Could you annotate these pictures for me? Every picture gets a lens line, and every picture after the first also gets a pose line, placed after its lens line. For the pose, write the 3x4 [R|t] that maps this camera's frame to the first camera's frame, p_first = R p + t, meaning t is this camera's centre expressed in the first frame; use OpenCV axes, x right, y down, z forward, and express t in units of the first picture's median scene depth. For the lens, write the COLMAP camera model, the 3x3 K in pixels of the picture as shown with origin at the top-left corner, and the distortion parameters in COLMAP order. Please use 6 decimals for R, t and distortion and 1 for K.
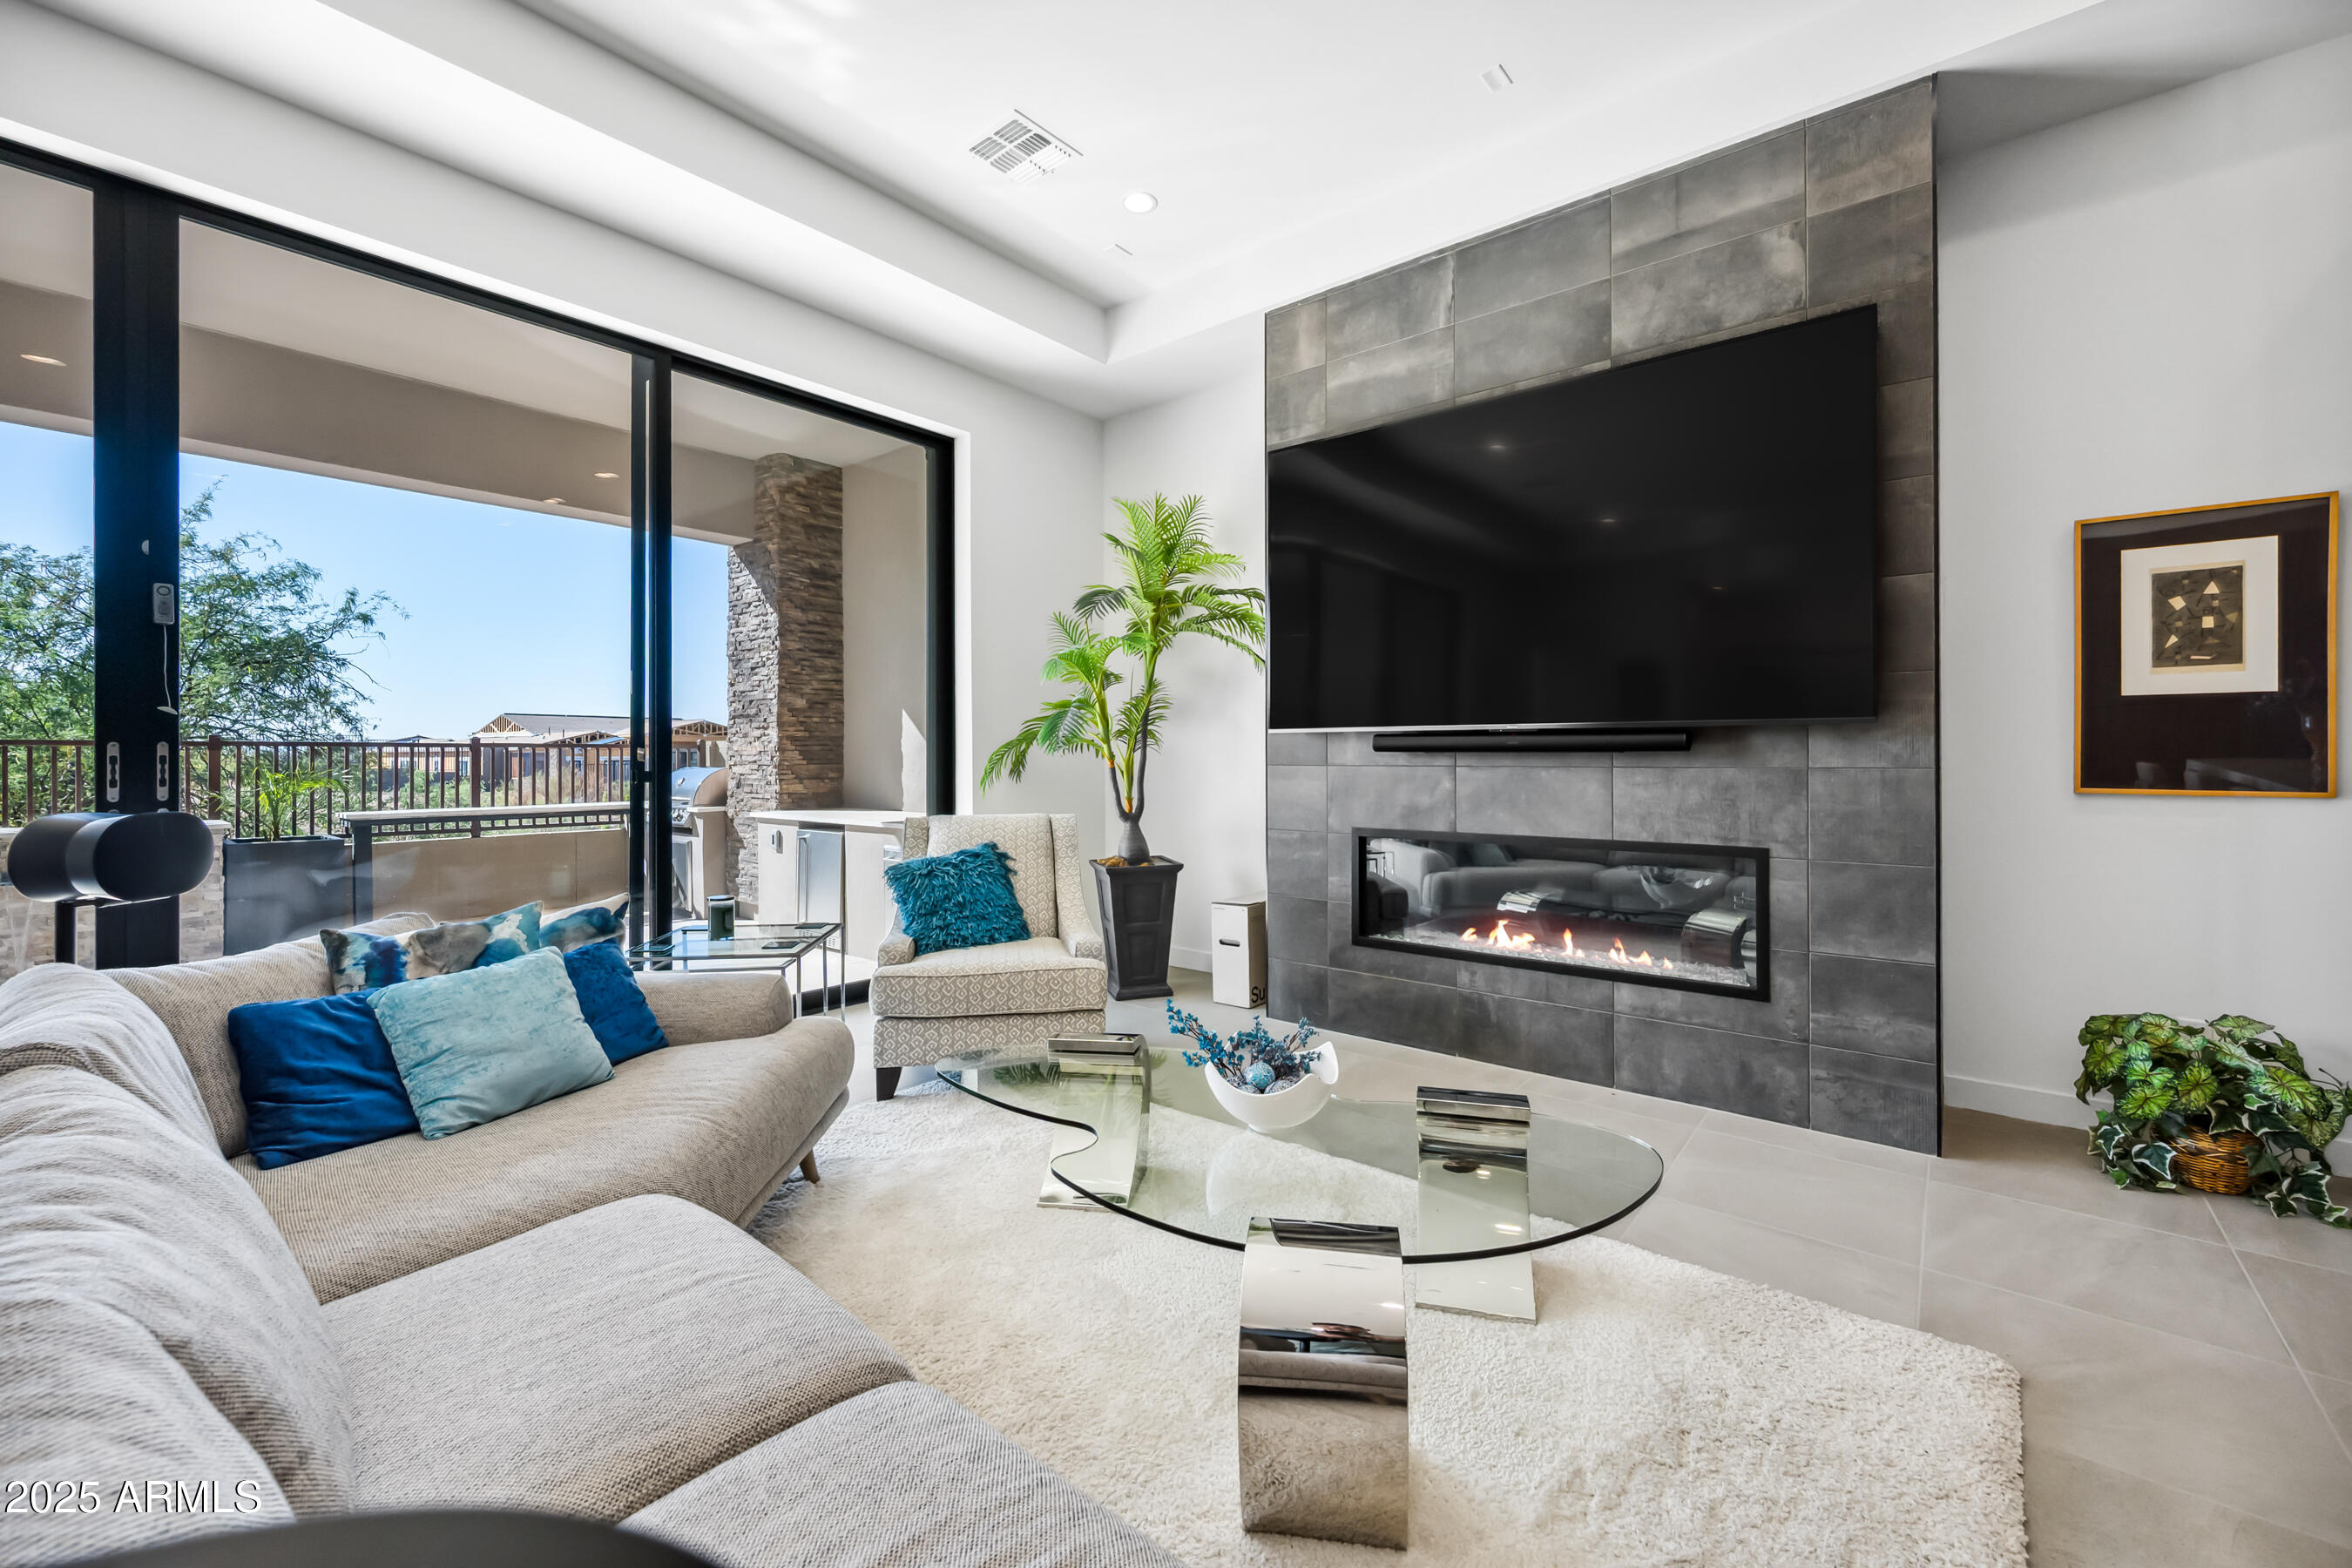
lens RADIAL K [[950.1, 0, 1178.6], [0, 950.1, 752.0], [0, 0, 1]] dist [-0.000087, -0.001242]
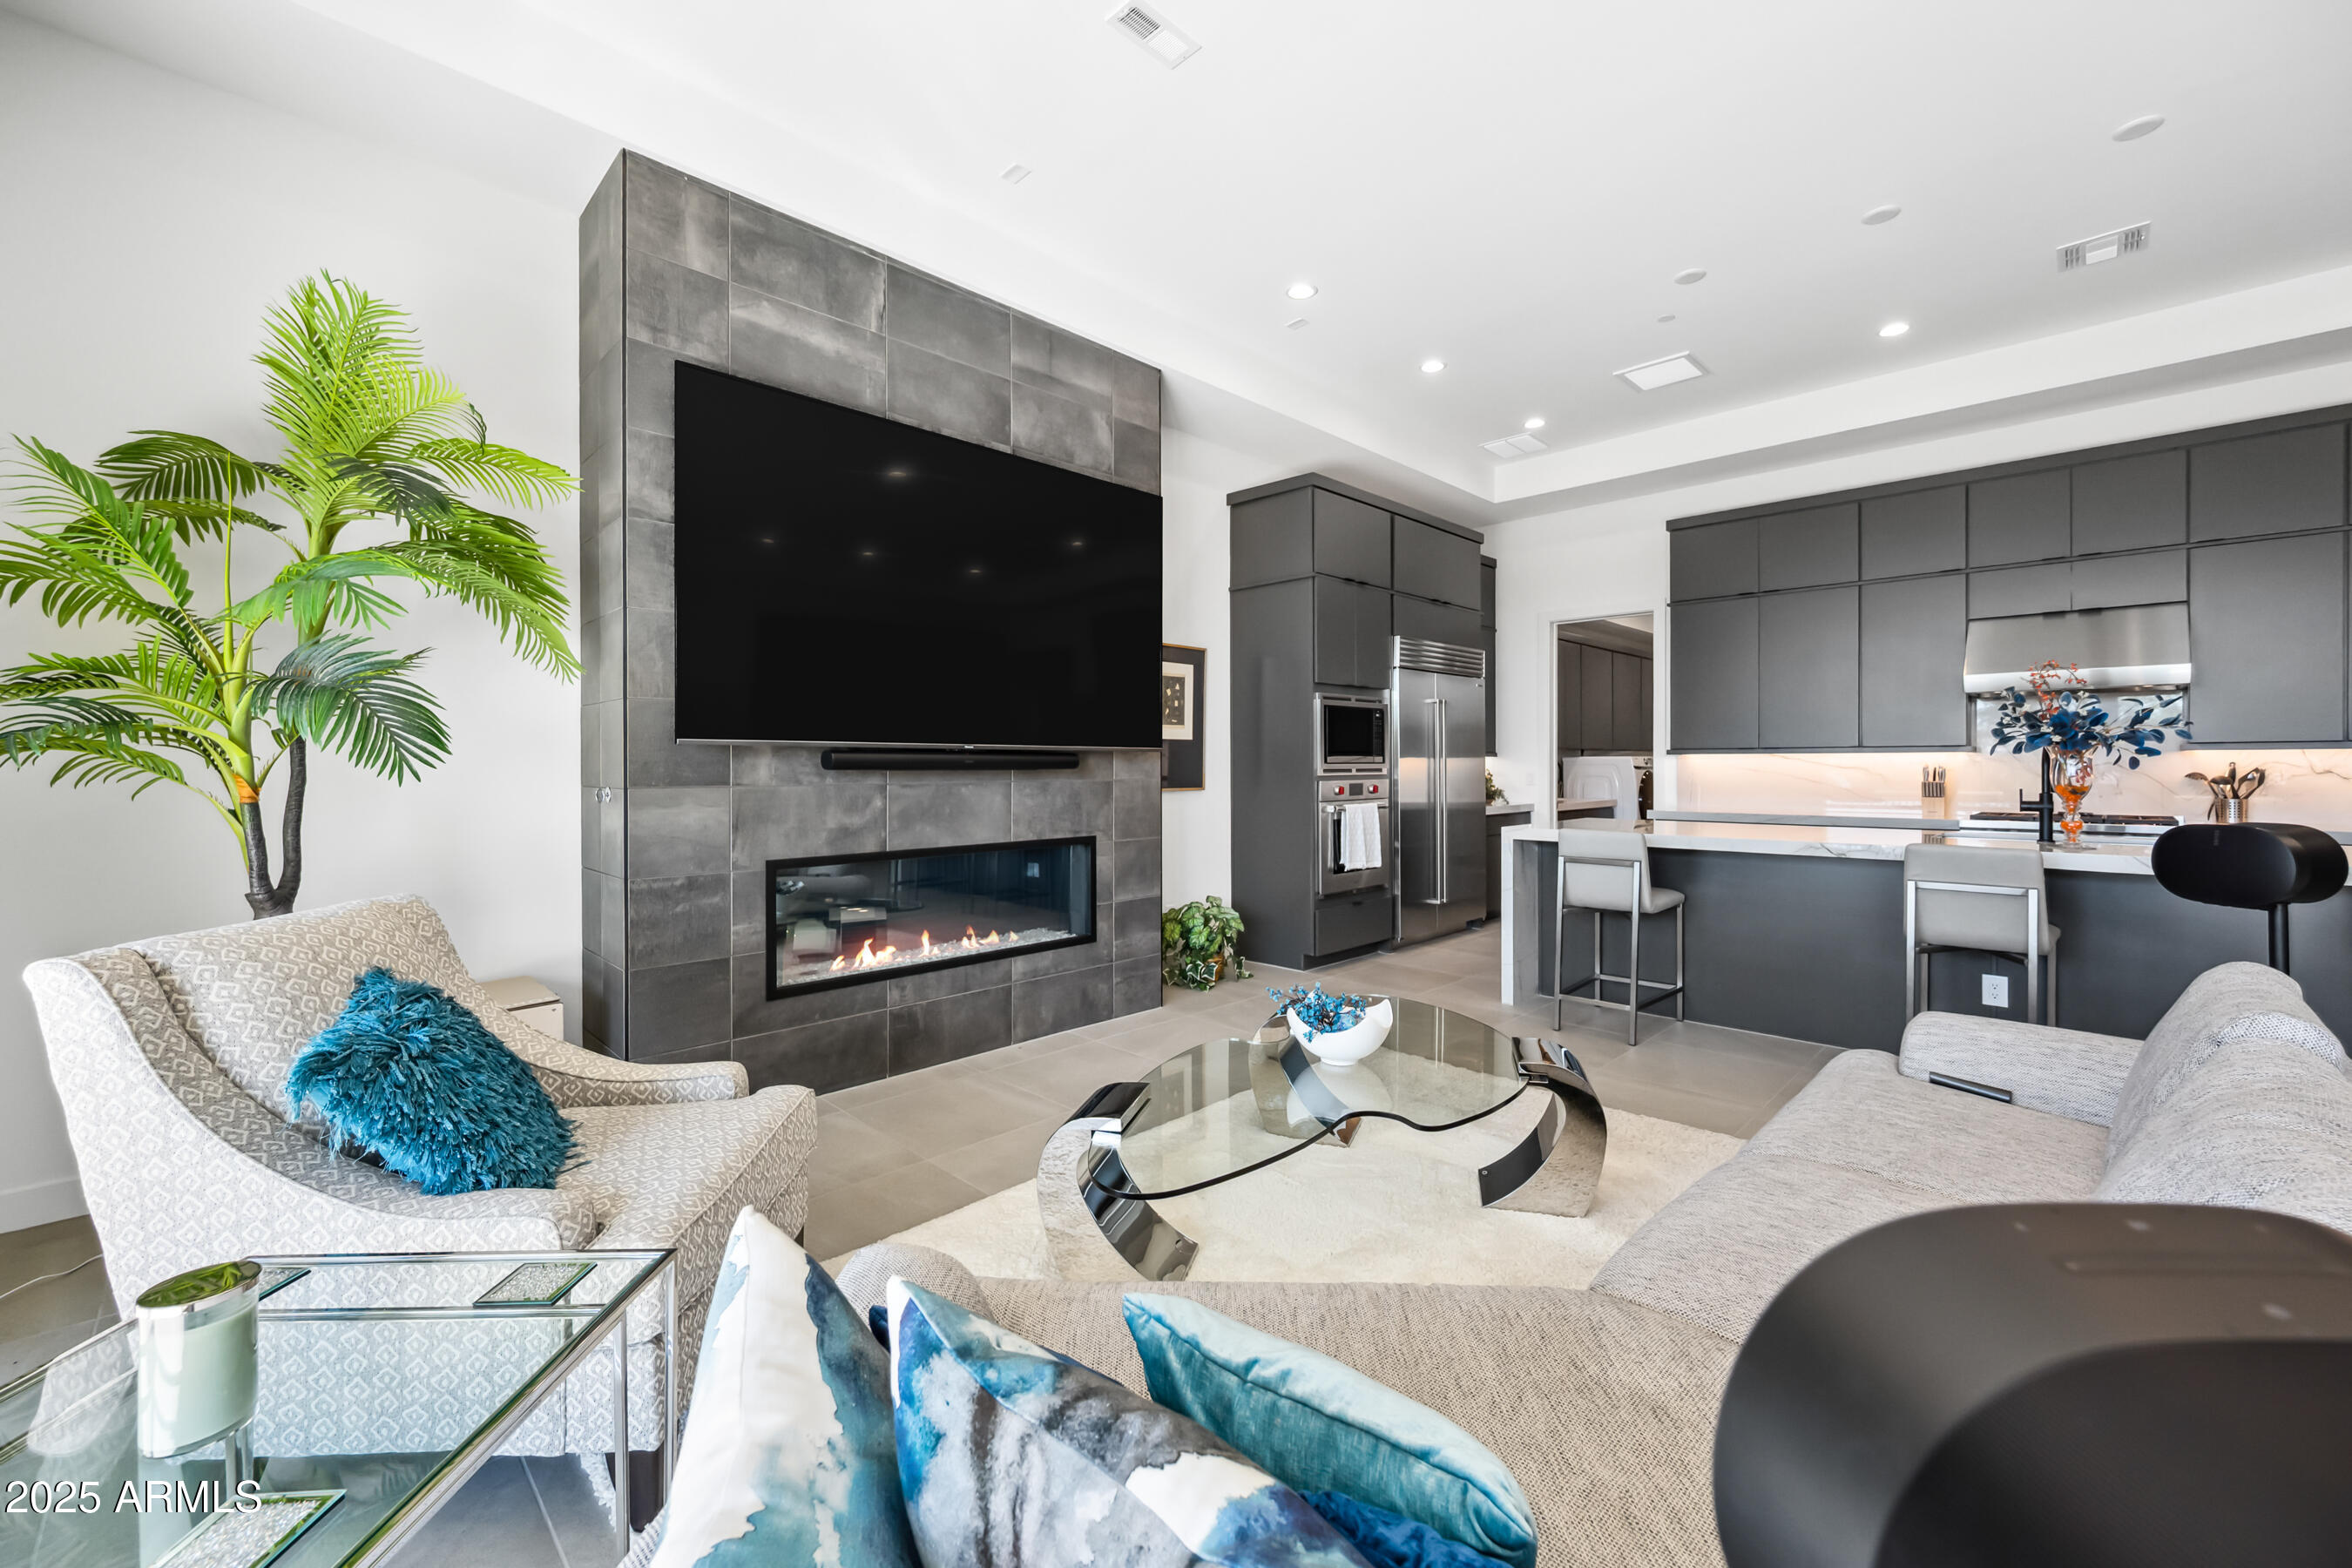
lens RADIAL K [[950.1, 0, 1193.3], [0, 950.1, 762.9], [0, 0, 1]] dist [-0.000087, -0.001242]
pose [[0.082845, 0.004651, 0.996552, -0.655575], [0.000554, 0.999989, -0.004713, -0.002120], [-0.996562, 0.000943, 0.082842, 0.590945]]
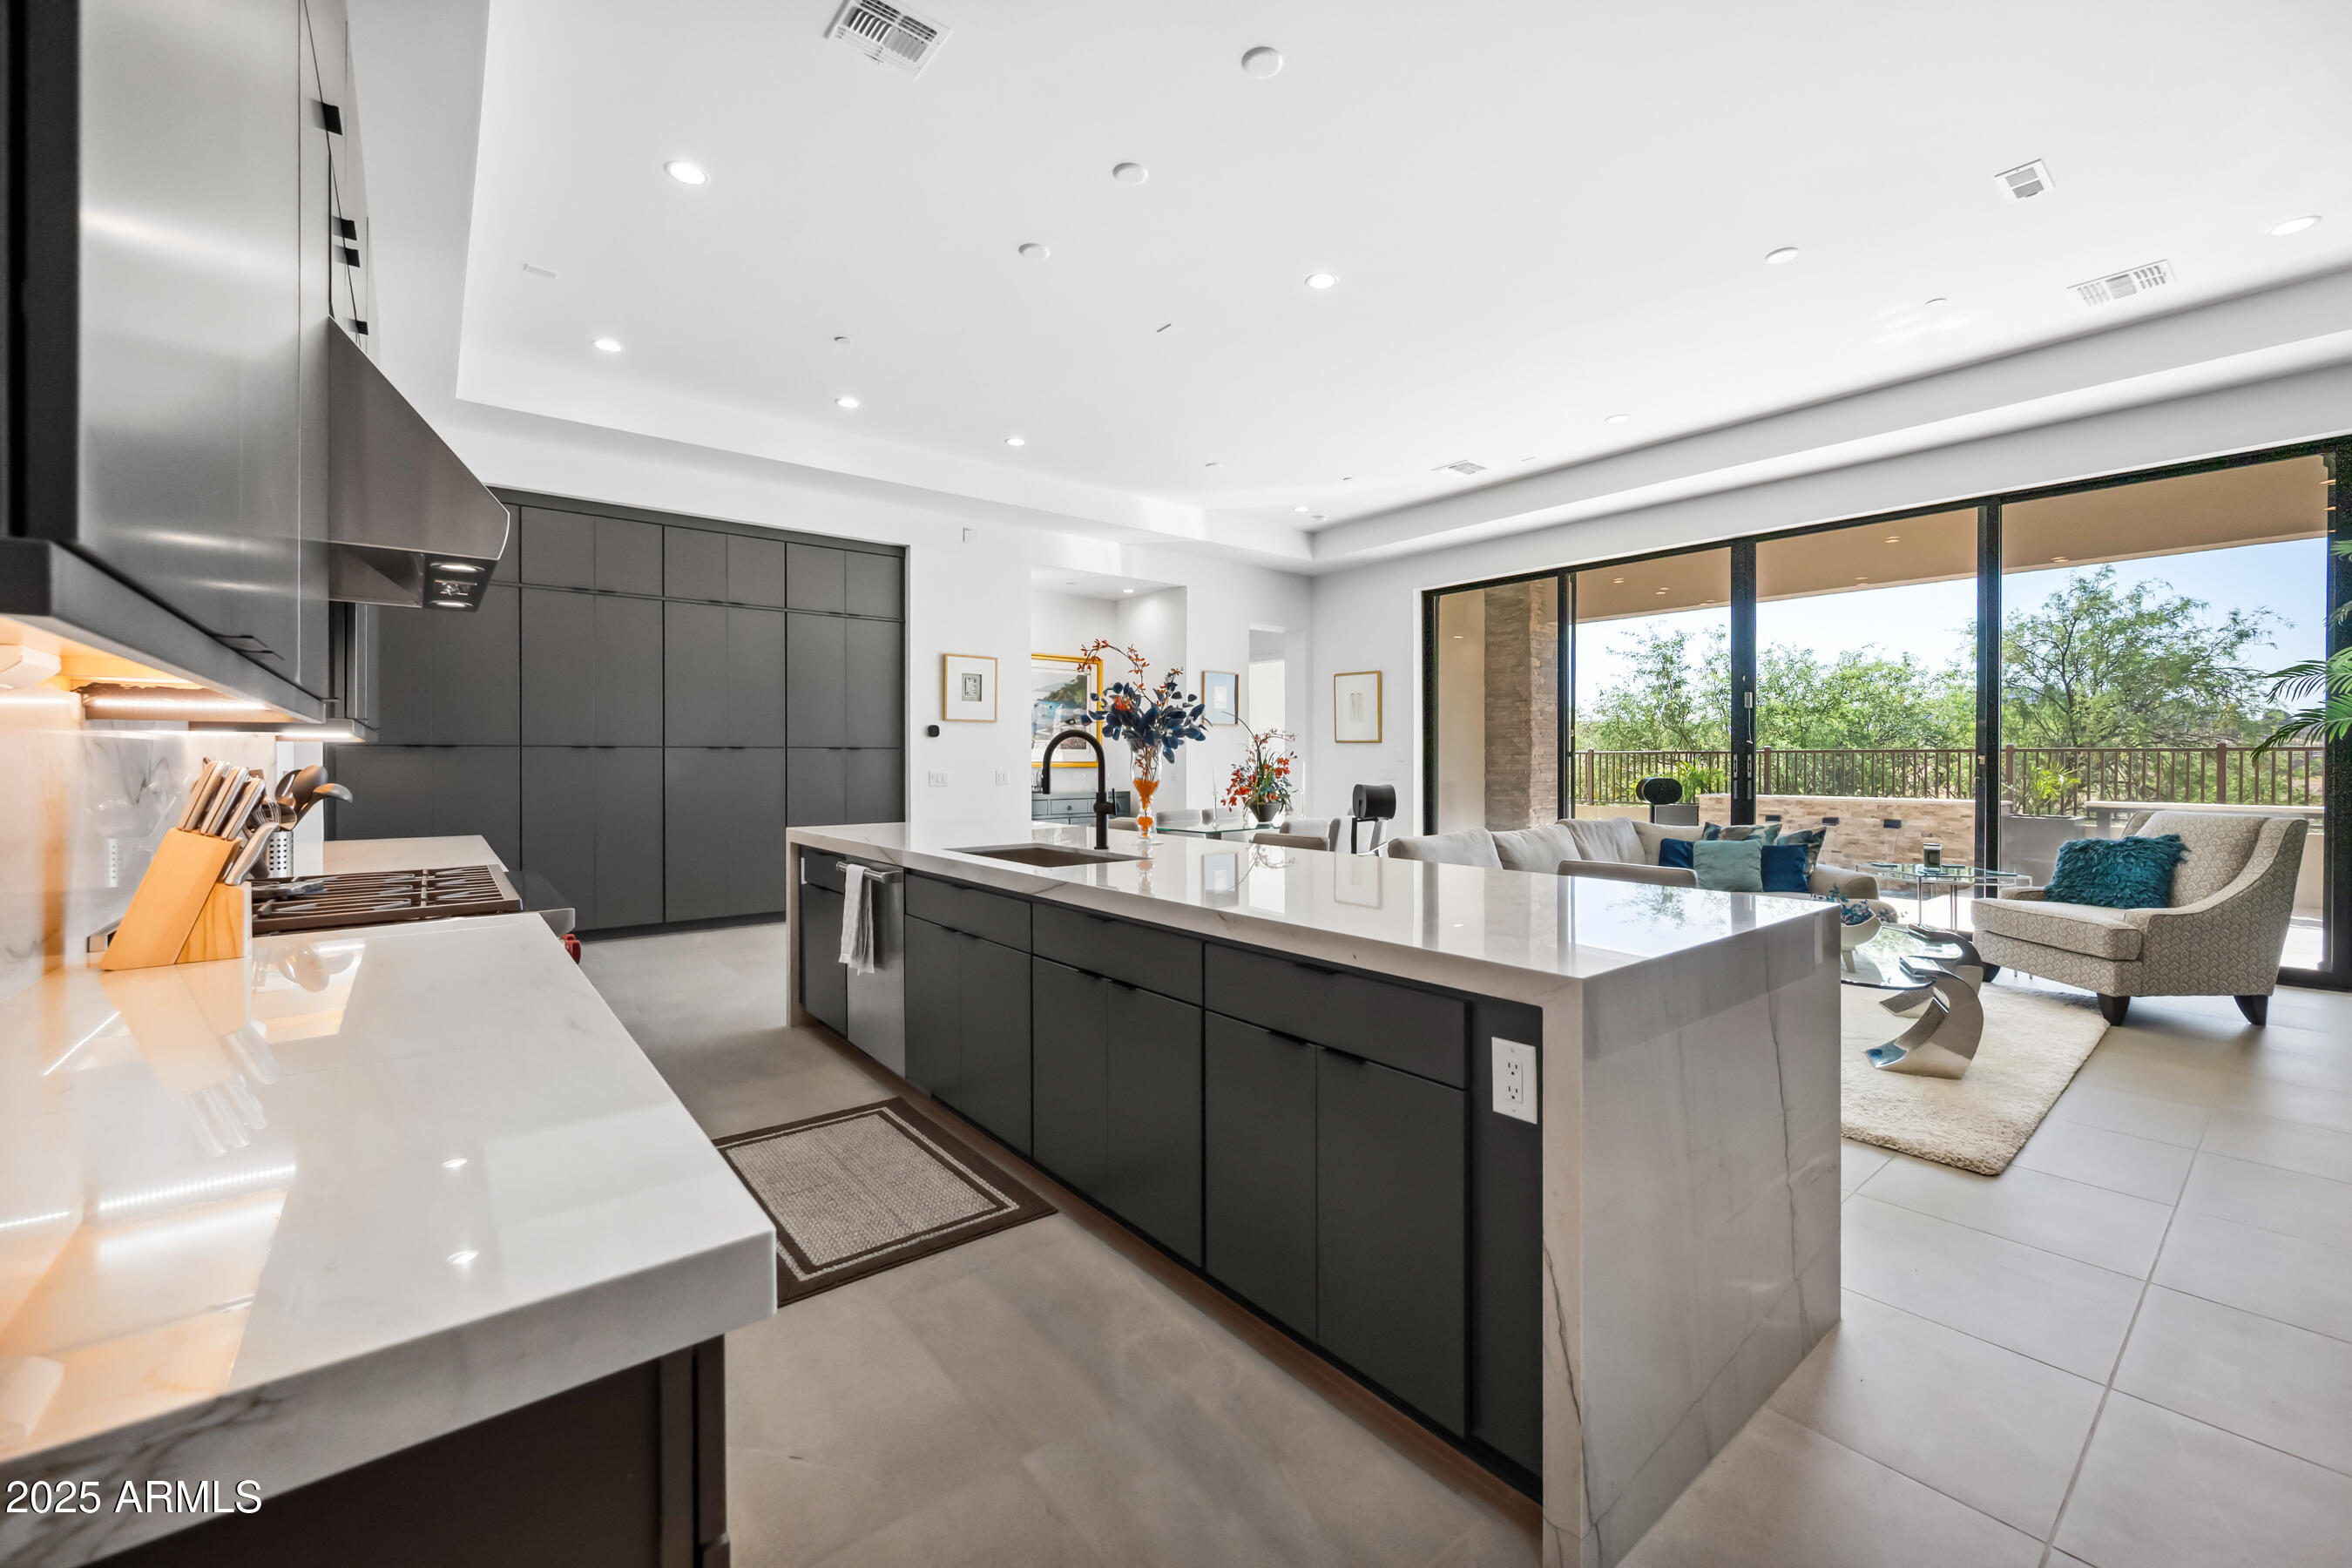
lens RADIAL K [[950.1, 0, 1179.2], [0, 950.1, 754.2], [0, 0, 1]] dist [-0.000087, -0.001242]
pose [[-0.209983, -0.003241, -0.977700, 1.283899], [0.005416, 0.999975, -0.004478, -0.007226], [0.977690, -0.006235, -0.209960, 0.028443]]
